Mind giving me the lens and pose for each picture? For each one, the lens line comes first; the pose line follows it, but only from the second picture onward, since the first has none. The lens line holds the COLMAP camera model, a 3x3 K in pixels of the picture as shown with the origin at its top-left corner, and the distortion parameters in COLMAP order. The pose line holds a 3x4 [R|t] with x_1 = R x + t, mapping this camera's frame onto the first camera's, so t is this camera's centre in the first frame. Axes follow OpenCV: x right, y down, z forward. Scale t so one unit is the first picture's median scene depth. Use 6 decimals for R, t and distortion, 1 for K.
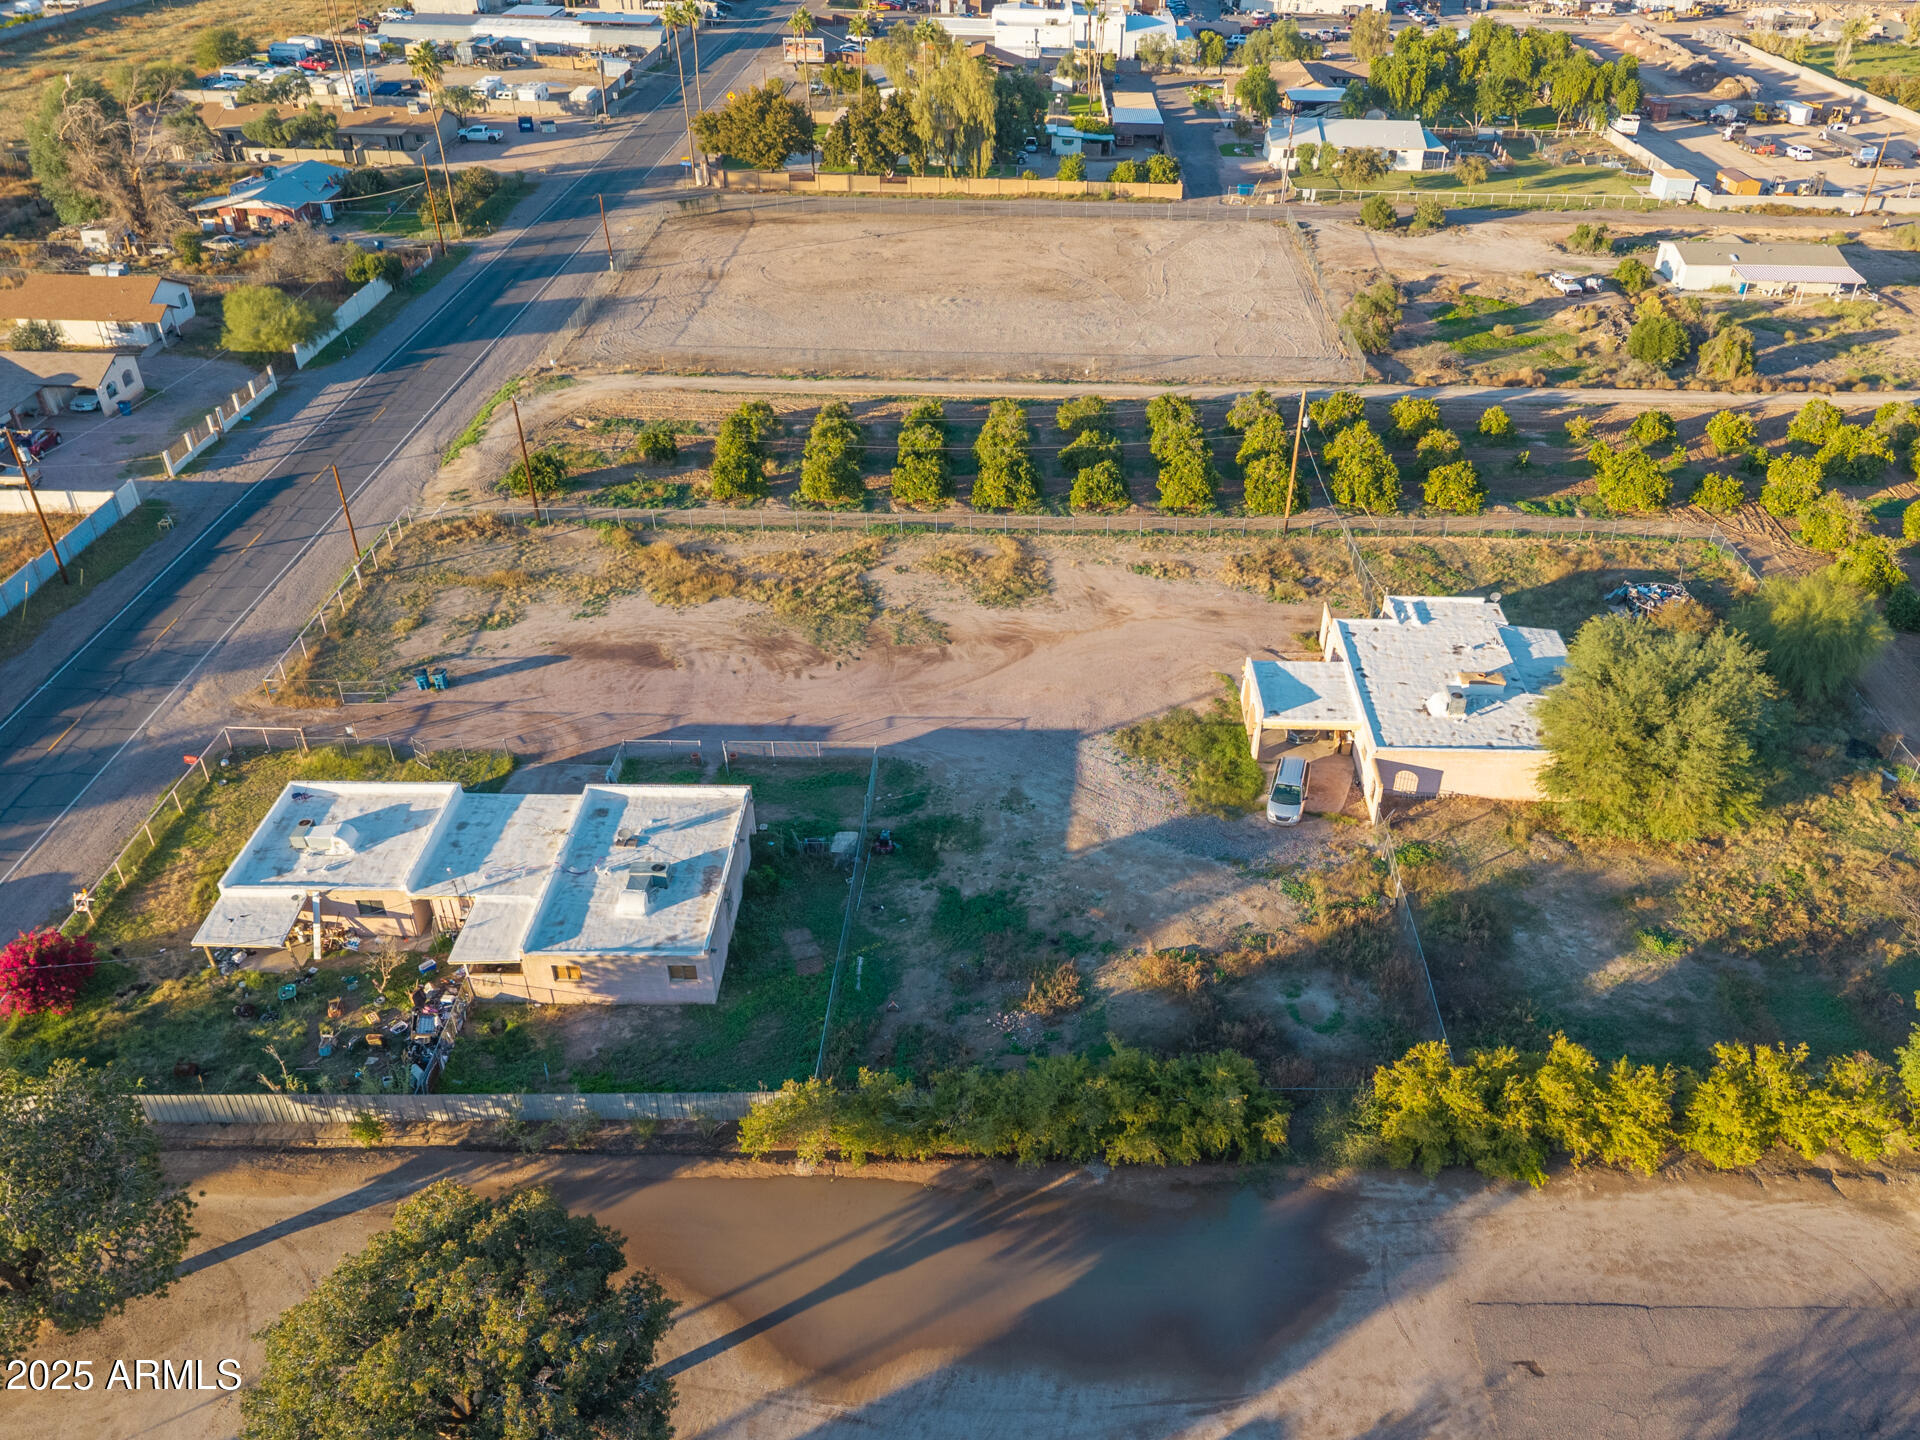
lens RADIAL K [[1497.7, 0, 1089.8], [0, 1497.7, 788.1], [0, 0, 1]] dist [0.030875, -0.036689]
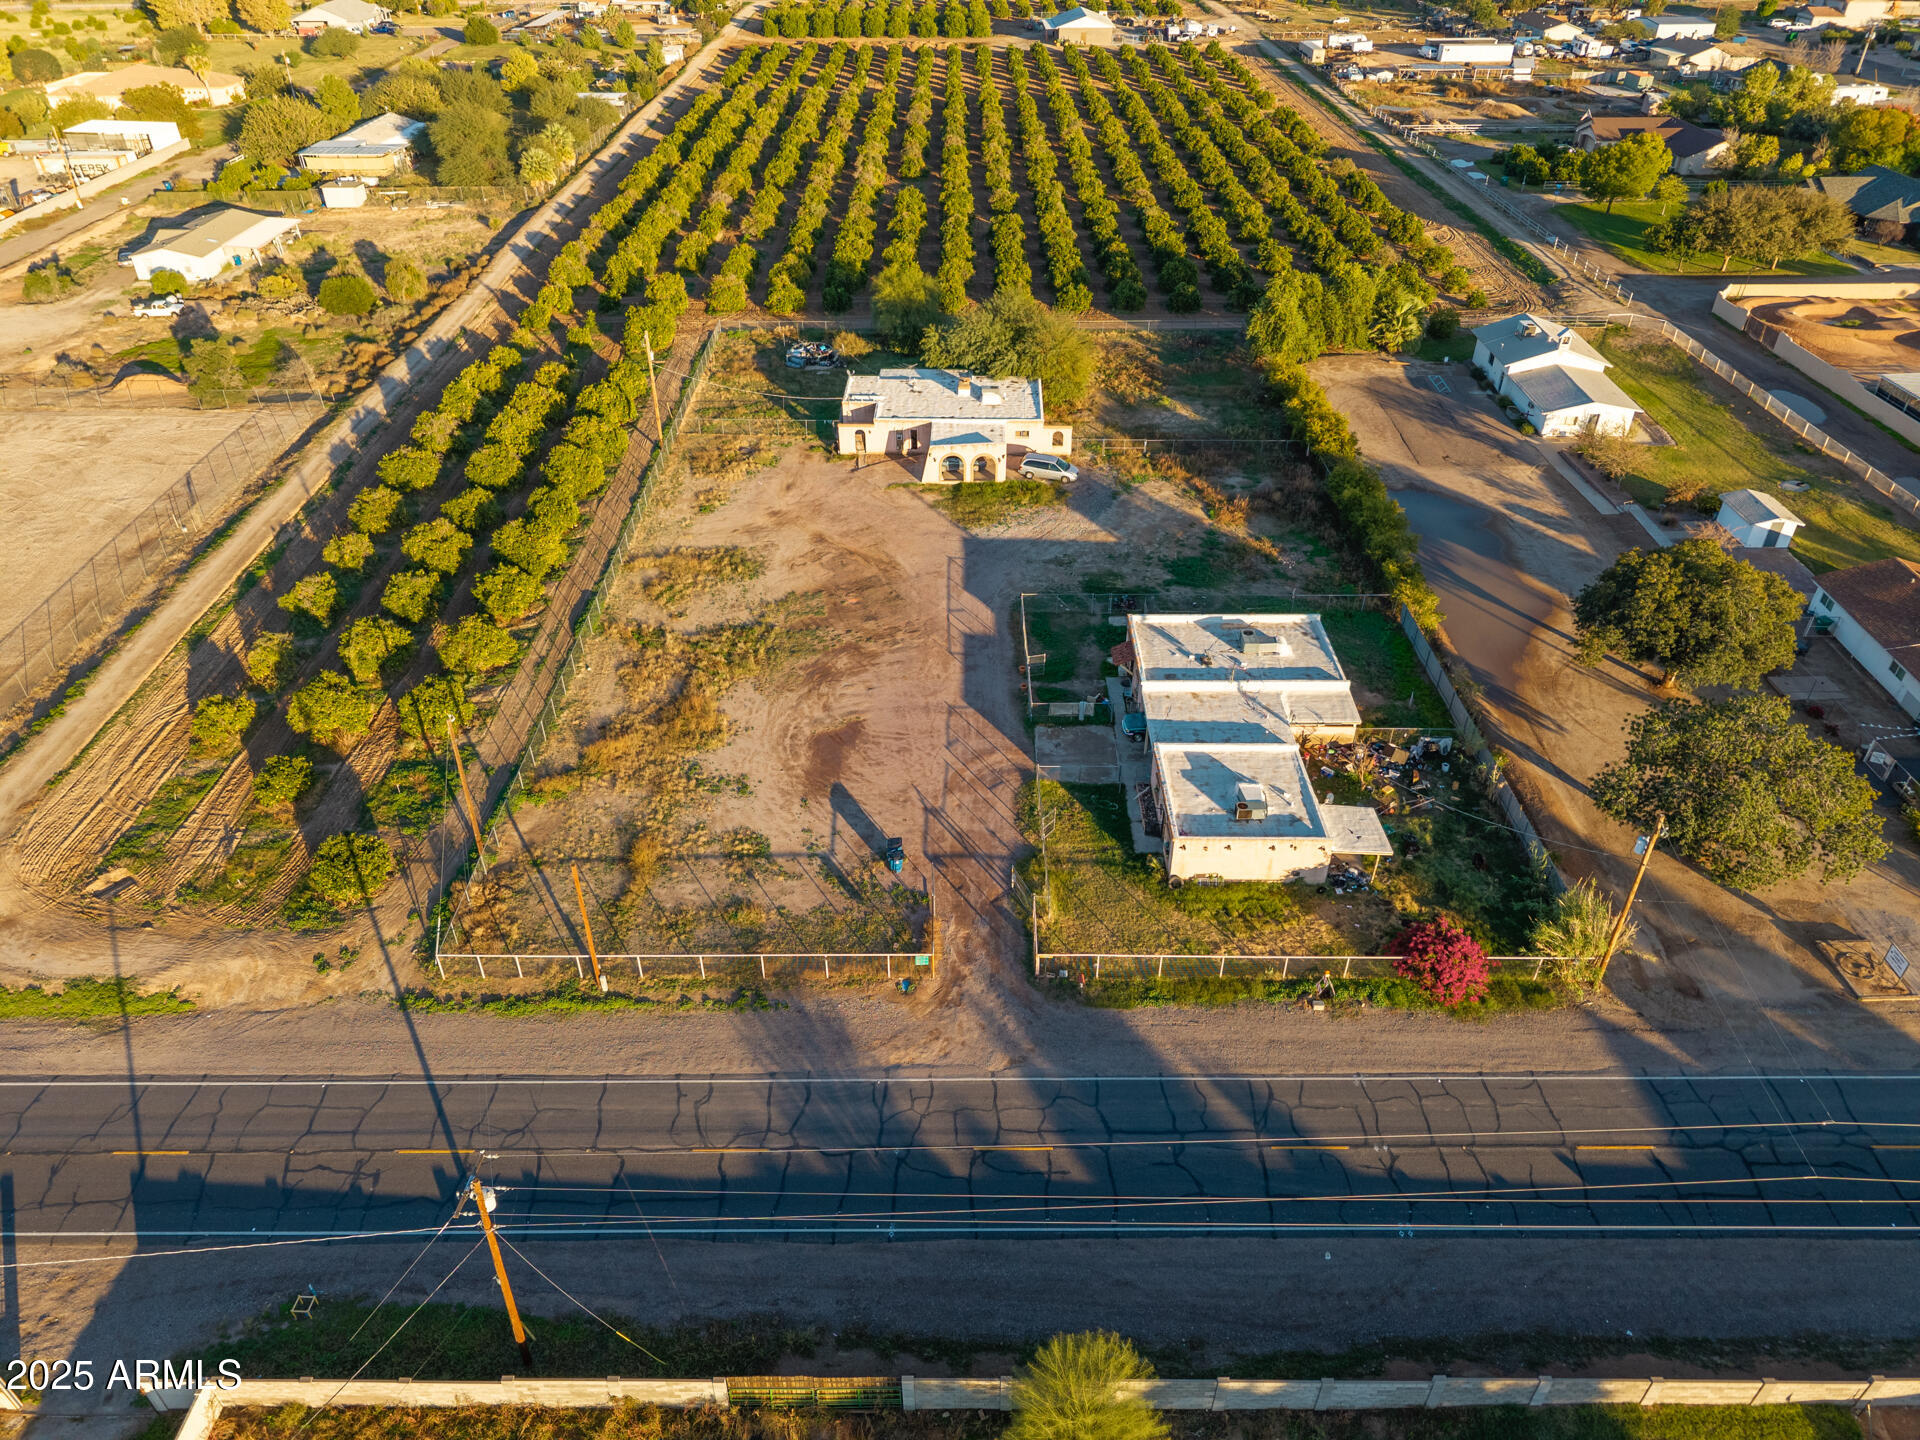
lens RADIAL K [[1318.5, 0, 922.5], [0, 1318.5, 719.2], [0, 0, 1]] dist [0.018131, -0.001799]
pose [[0.042645, -0.596458, 0.801511, -0.557216], [0.578807, 0.668647, 0.466790, -0.266061], [-0.814348, 0.444014, 0.373749, 0.350454]]
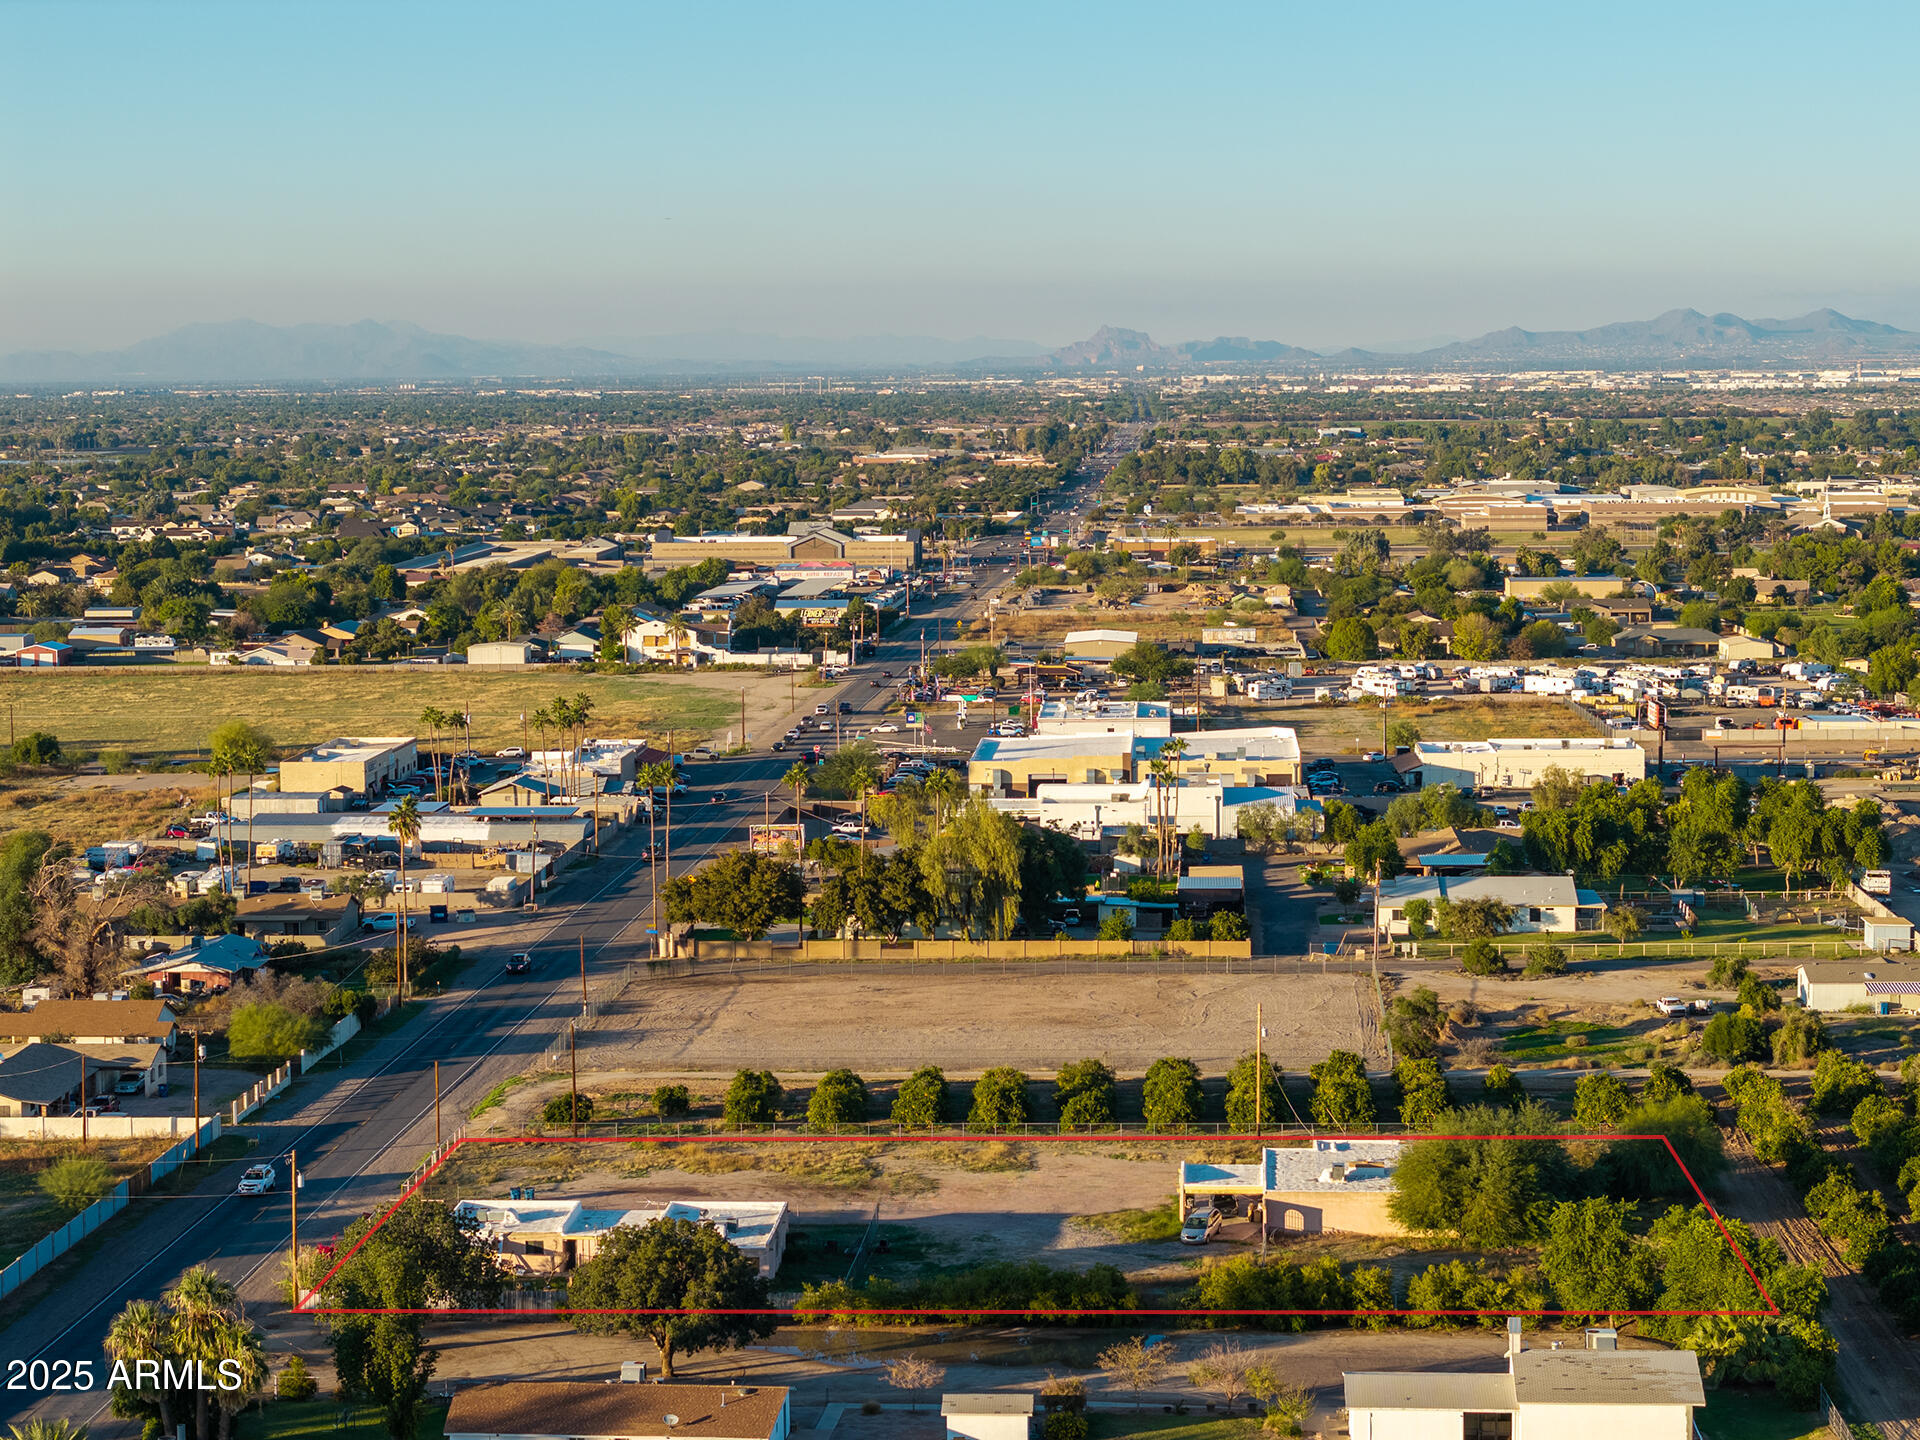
lens RADIAL K [[3916.6, 0, 960.0], [0, 3916.6, 720.0], [0, 0, 1]] dist [-0.033666, -0.047544]
pose [[0.994866, -0.032416, -0.095866, 0.129236], [-0.019604, 0.867629, -0.496826, 0.632021], [0.099281, 0.496155, 0.862539, -1.034924]]
